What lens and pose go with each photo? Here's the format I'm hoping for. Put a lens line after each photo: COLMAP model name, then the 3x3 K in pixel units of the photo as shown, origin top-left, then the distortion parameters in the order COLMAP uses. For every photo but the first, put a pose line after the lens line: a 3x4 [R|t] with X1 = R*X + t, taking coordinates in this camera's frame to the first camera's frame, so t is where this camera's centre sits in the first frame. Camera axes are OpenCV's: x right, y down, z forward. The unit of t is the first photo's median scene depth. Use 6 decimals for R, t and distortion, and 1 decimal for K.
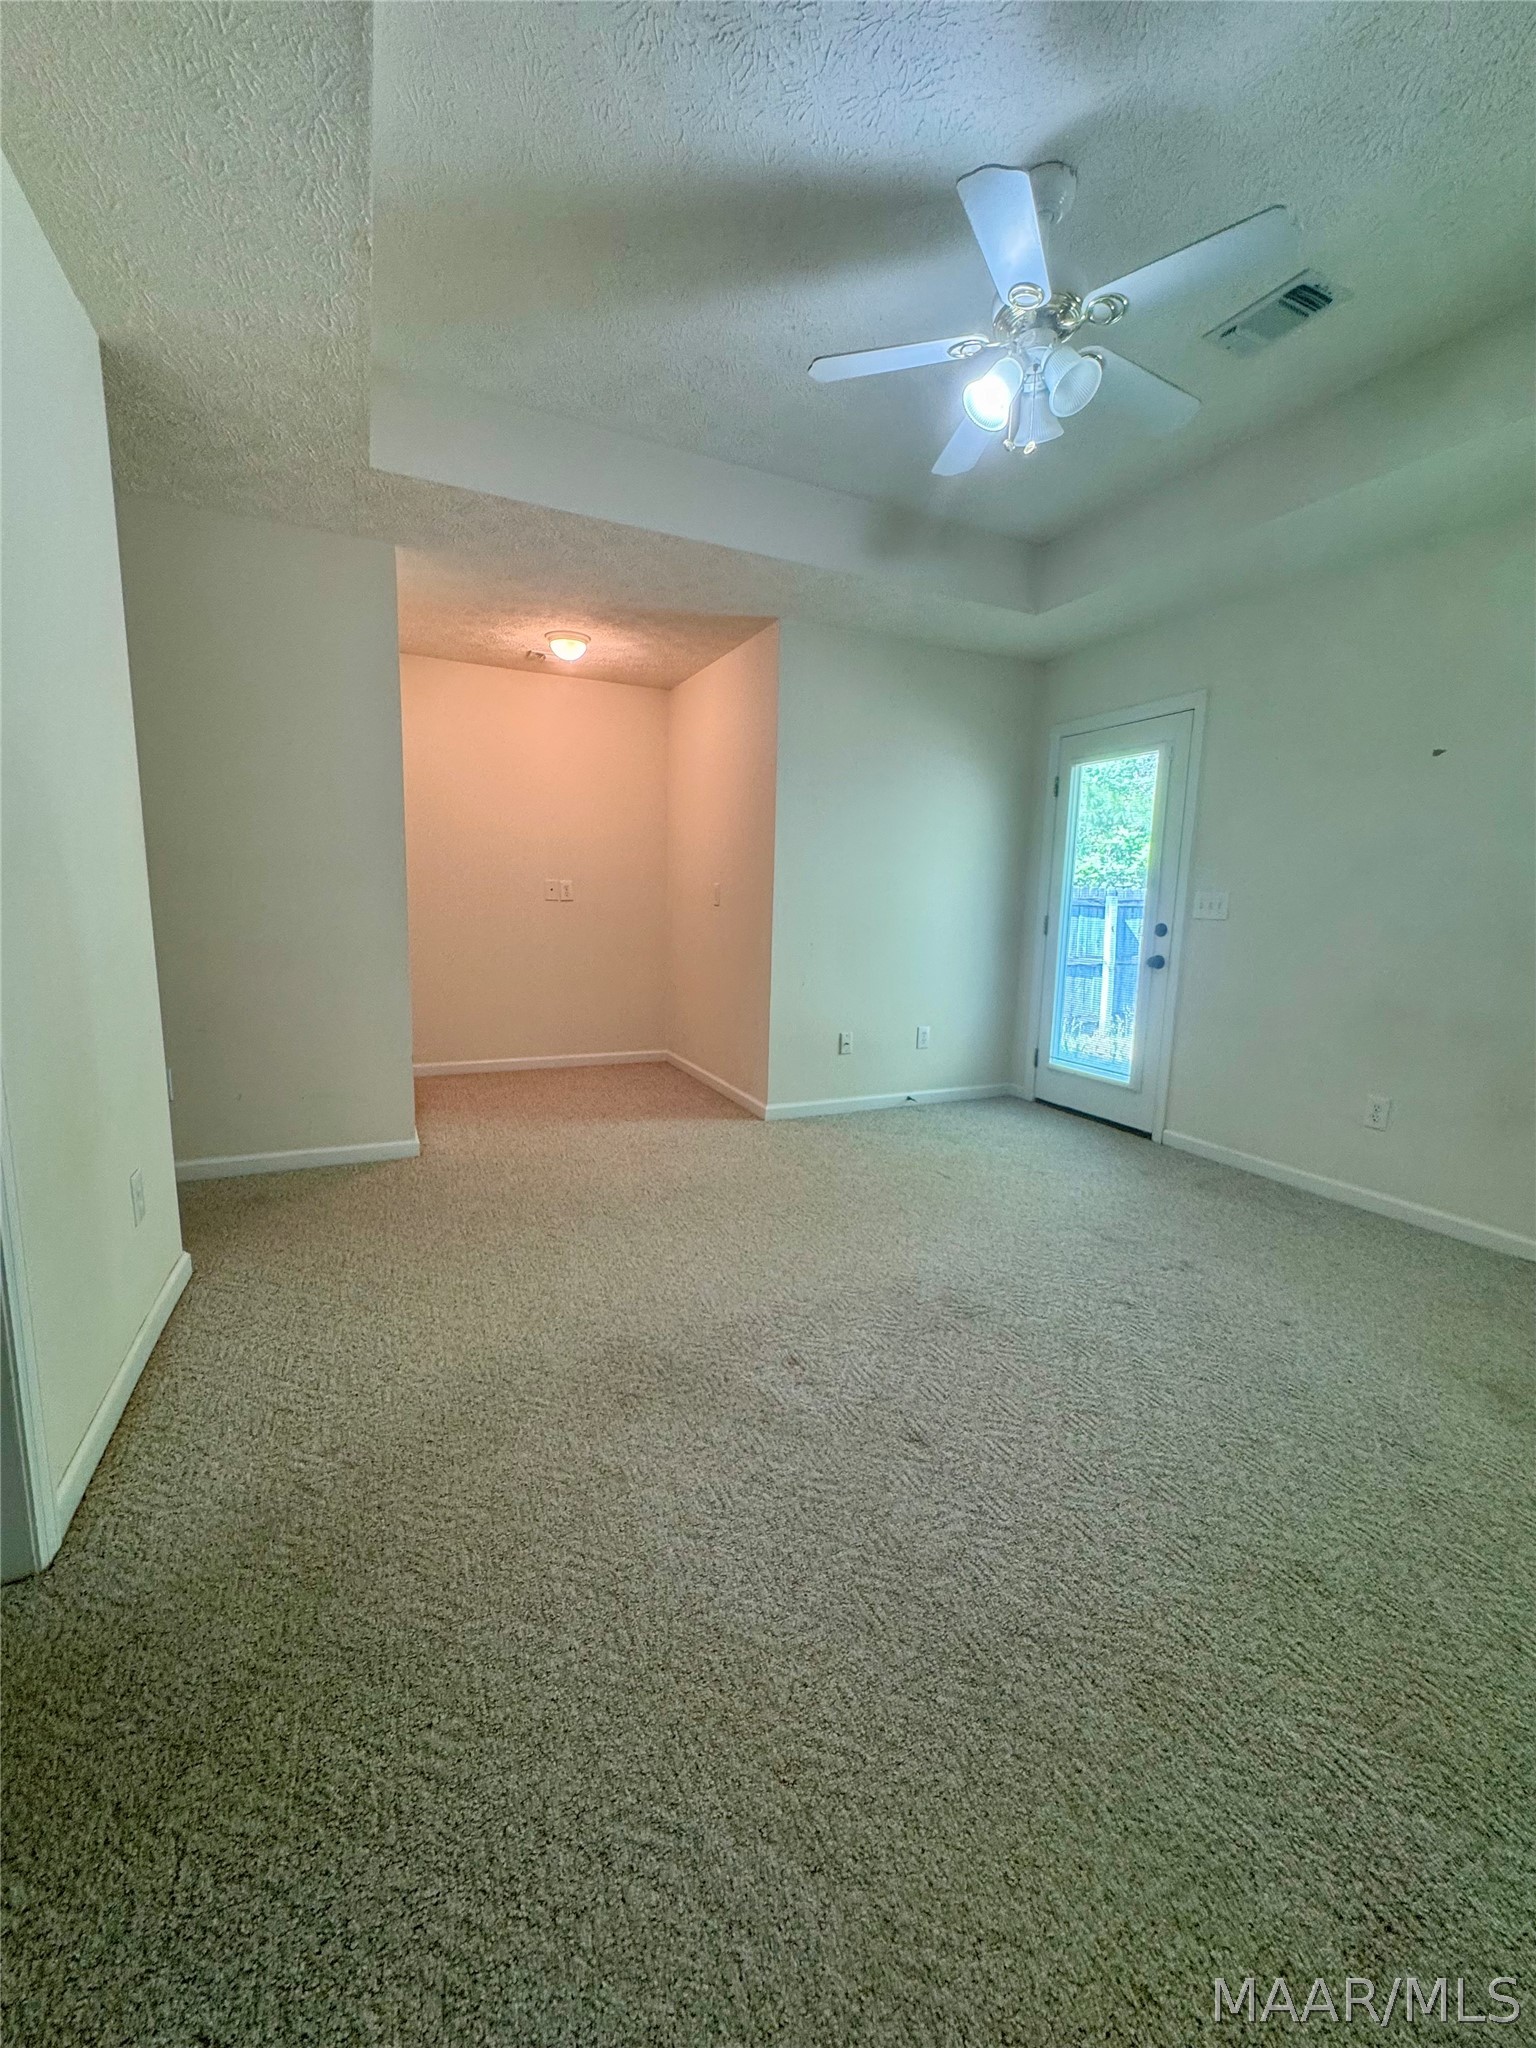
lens RADIAL K [[815.7, 0, 777.4], [0, 815.7, 1027.5], [0, 0, 1]] dist [-0.001136, 0.000341]
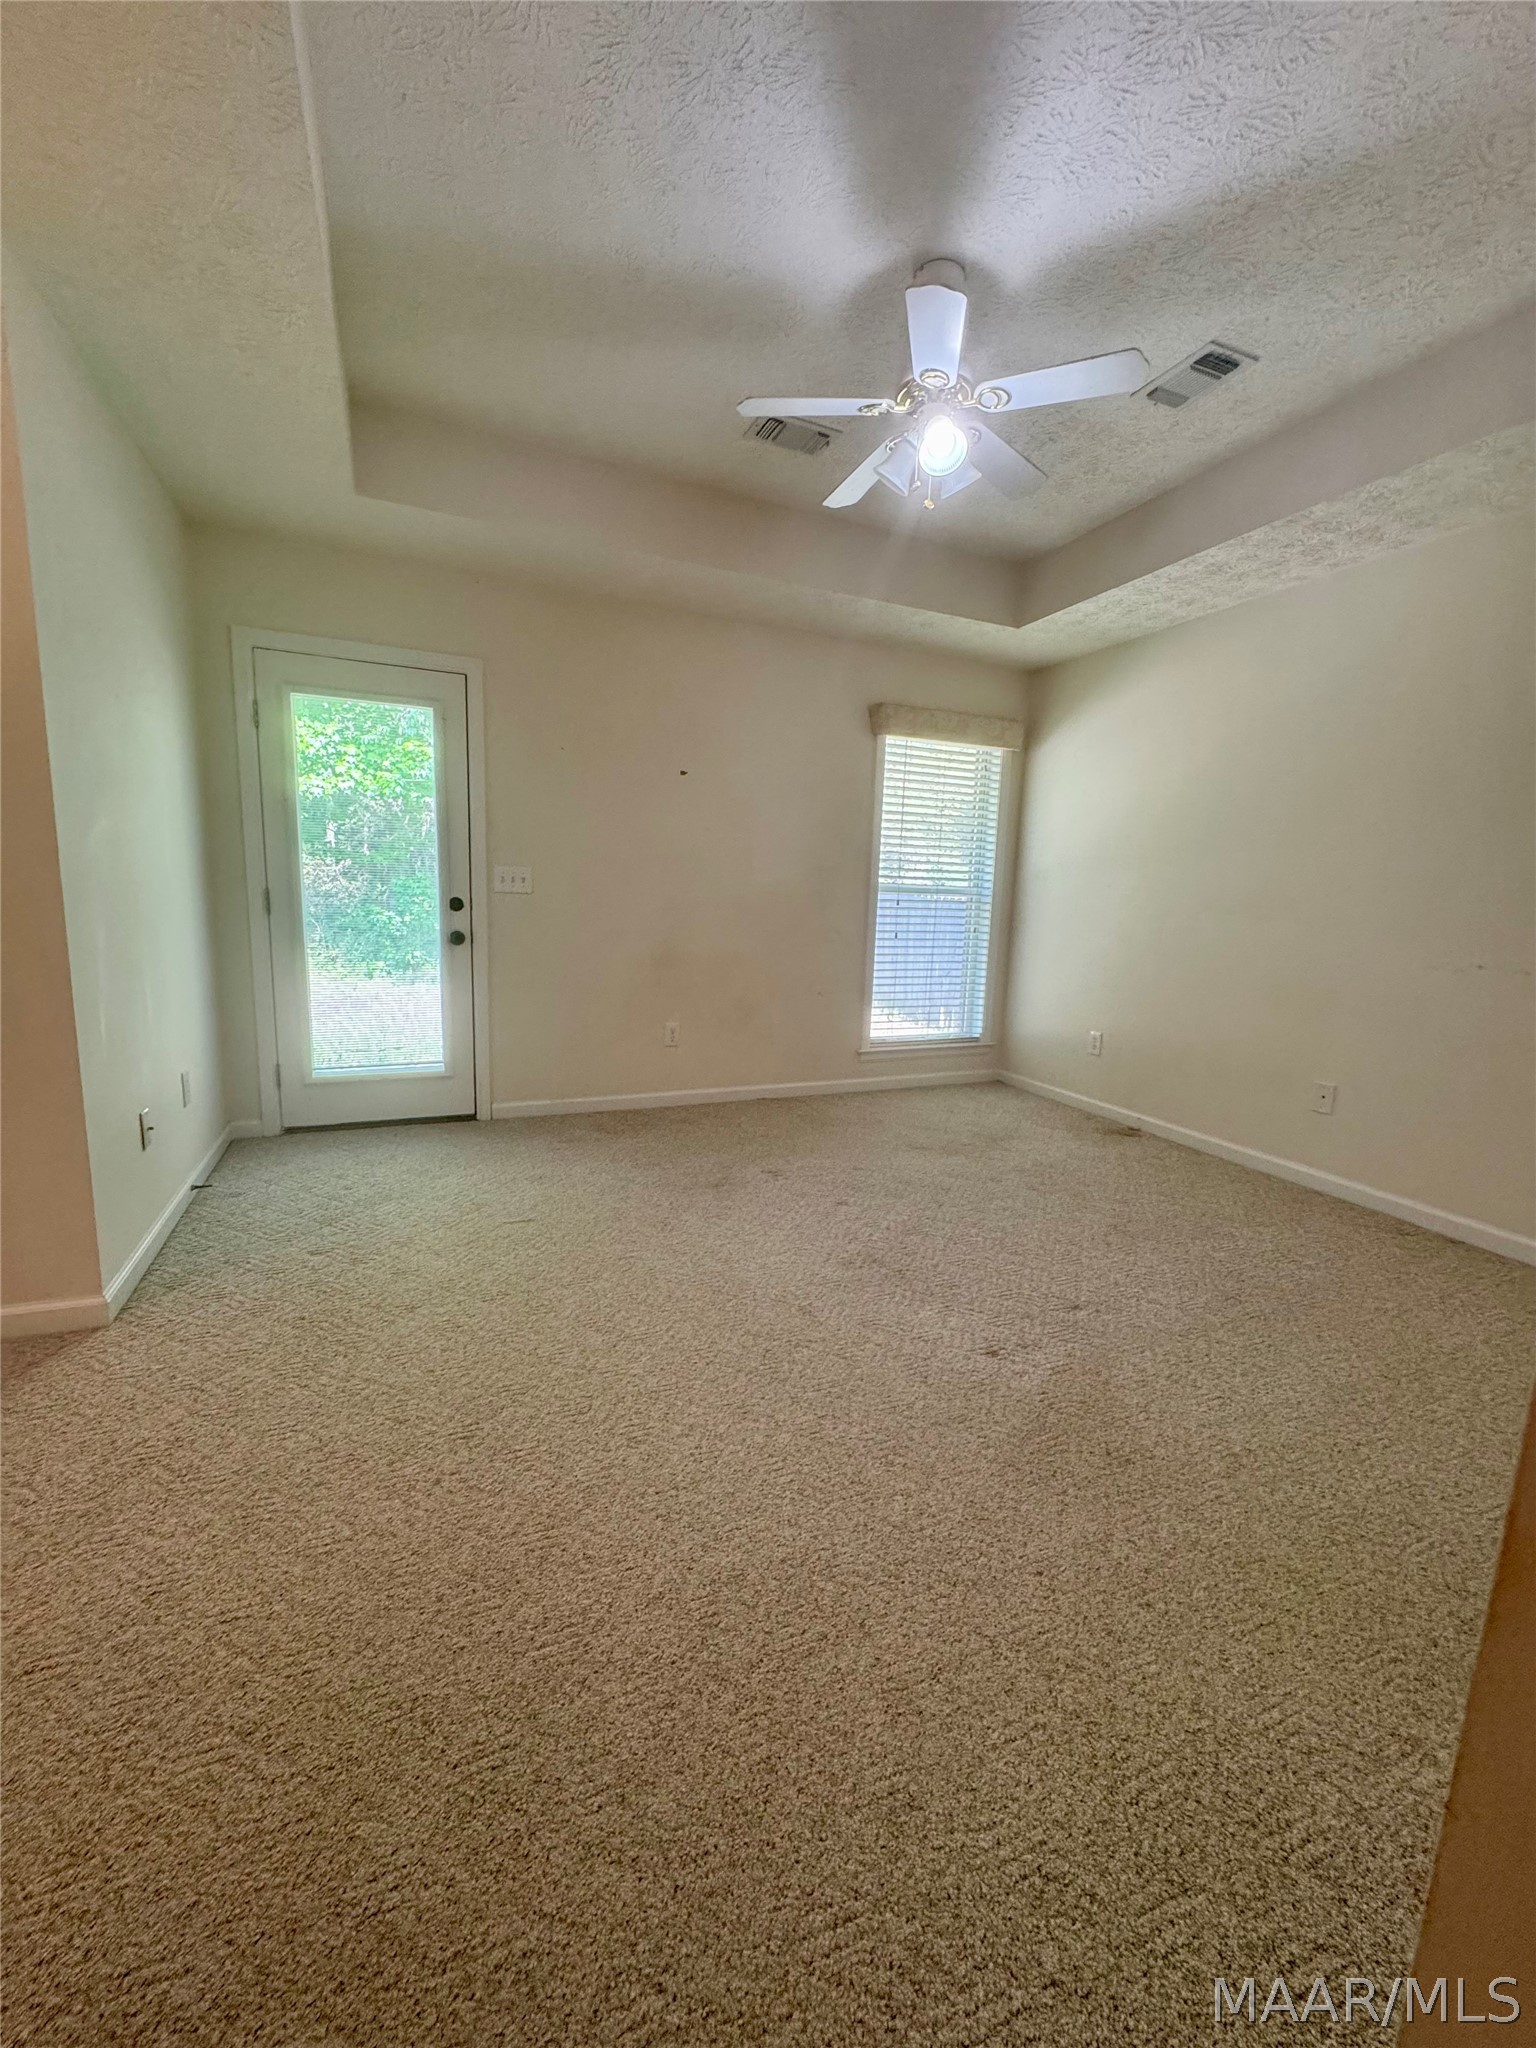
lens RADIAL K [[815.7, 0, 757.4], [0, 815.7, 1032.1], [0, 0, 1]] dist [-0.001136, 0.000341]
pose [[0.052598, -0.191585, 0.980066, -0.503592], [0.121183, 0.975396, 0.184168, -0.114189], [-0.991236, 0.109080, 0.074521, 0.638433]]
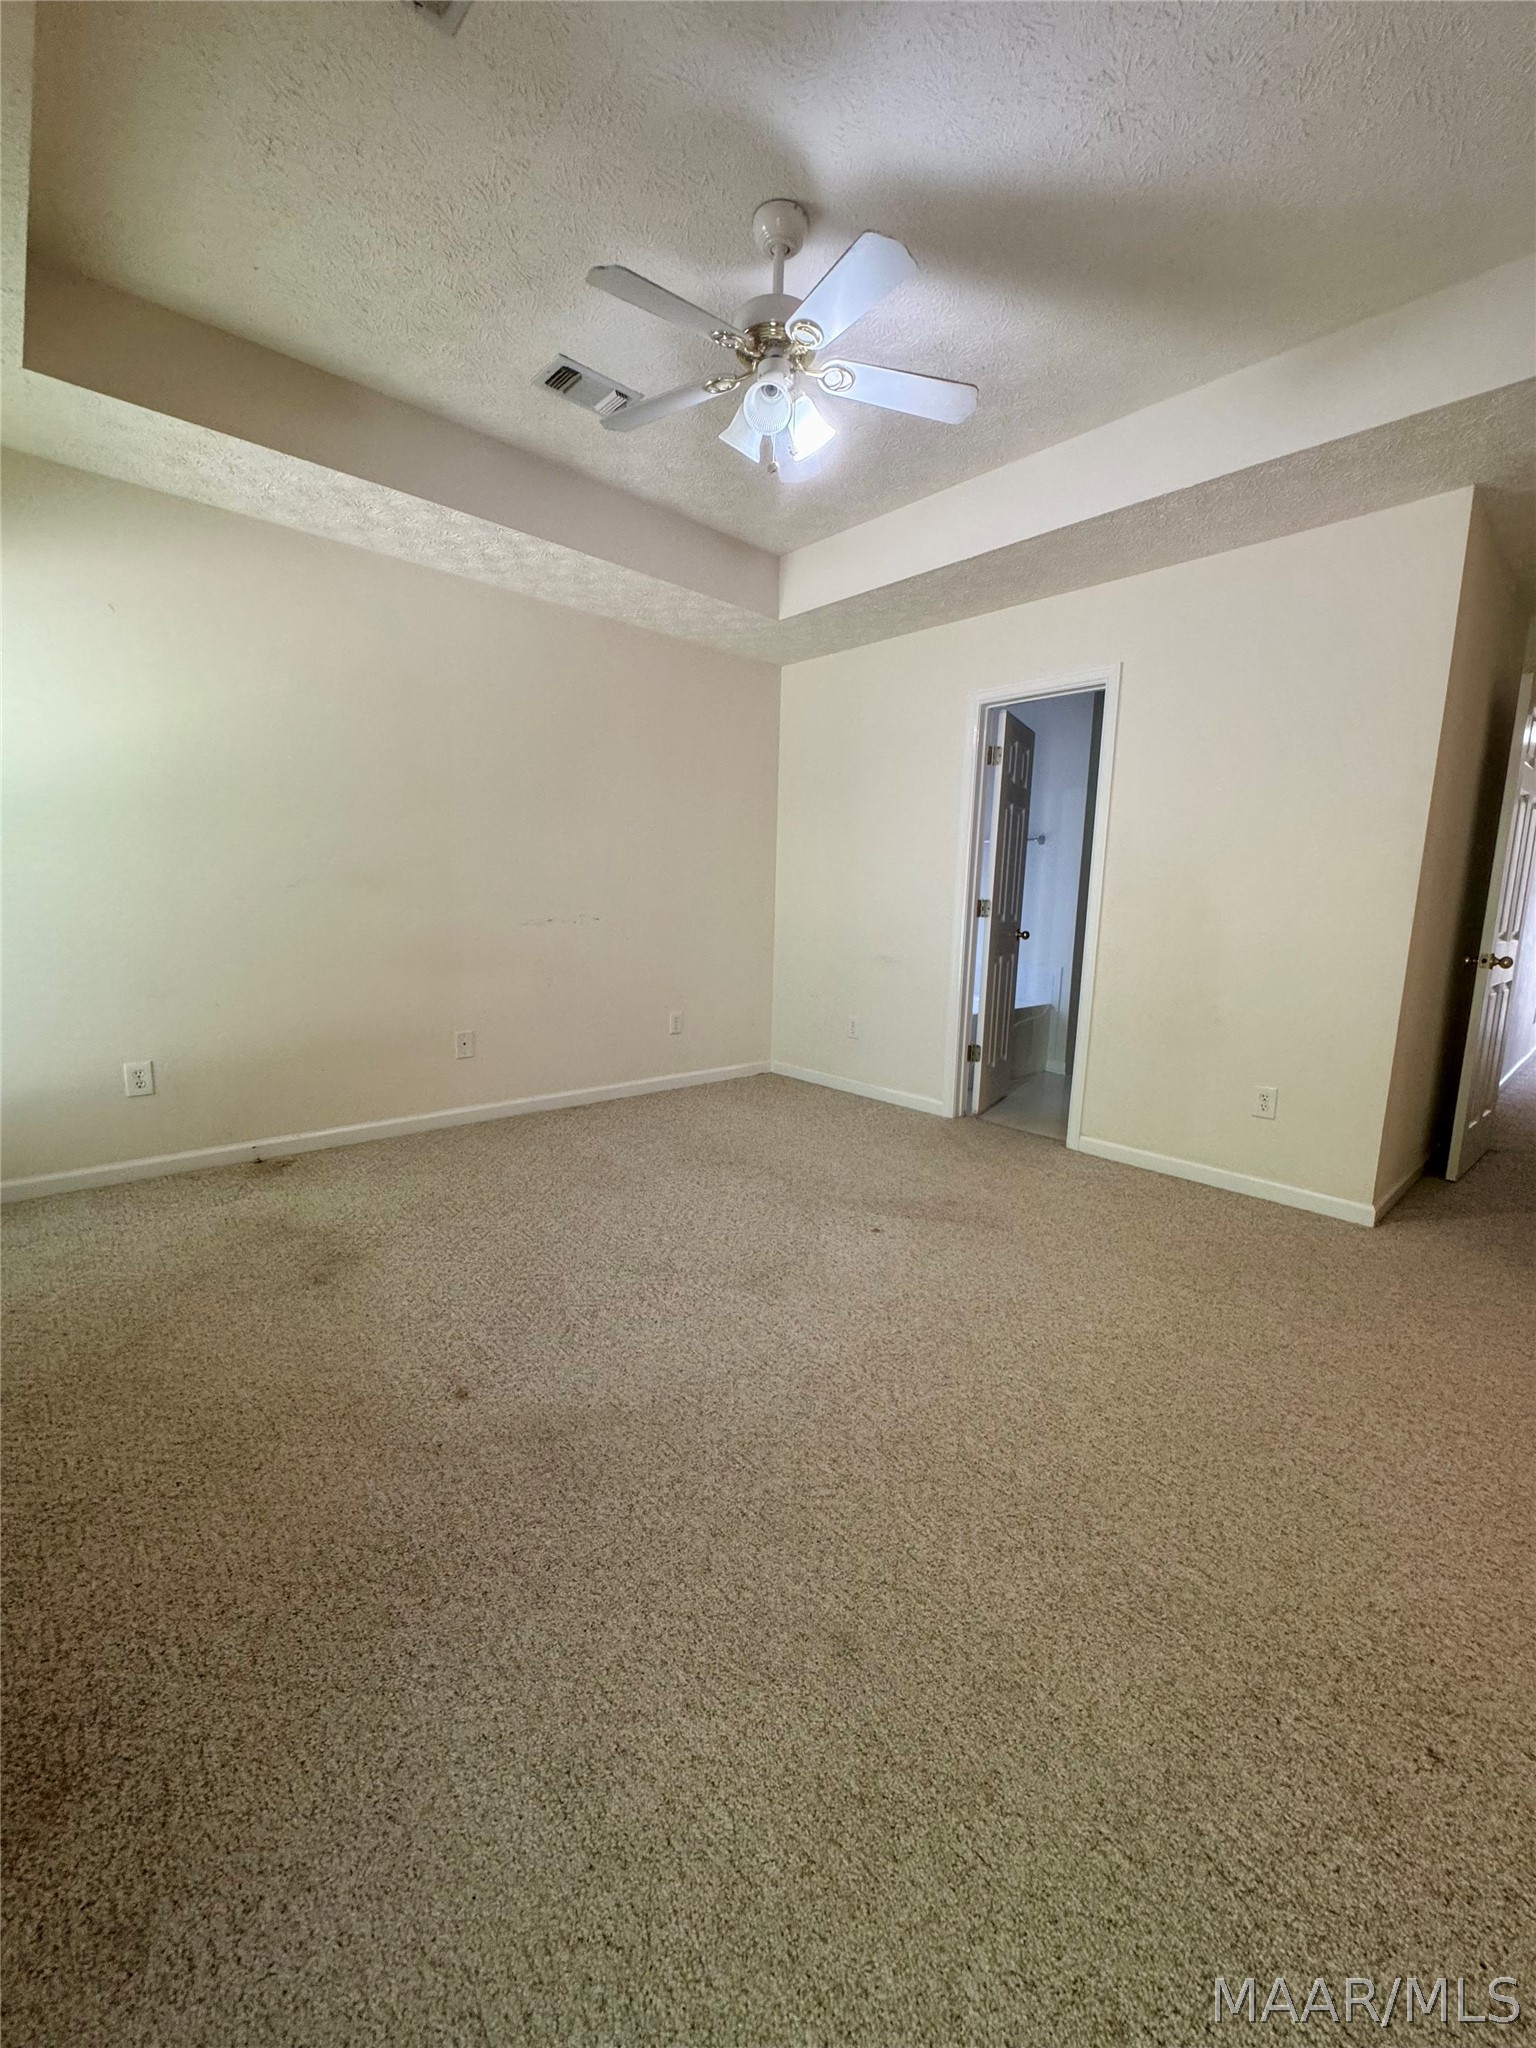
lens RADIAL K [[815.7, 0, 762.6], [0, 815.7, 1023.0], [0, 0, 1]] dist [-0.001136, 0.000341]
pose [[-0.955304, 0.001688, -0.295621, 0.323778], [-0.086905, 0.954196, 0.286284, -0.157655], [0.282564, 0.299179, -0.911400, 1.130398]]
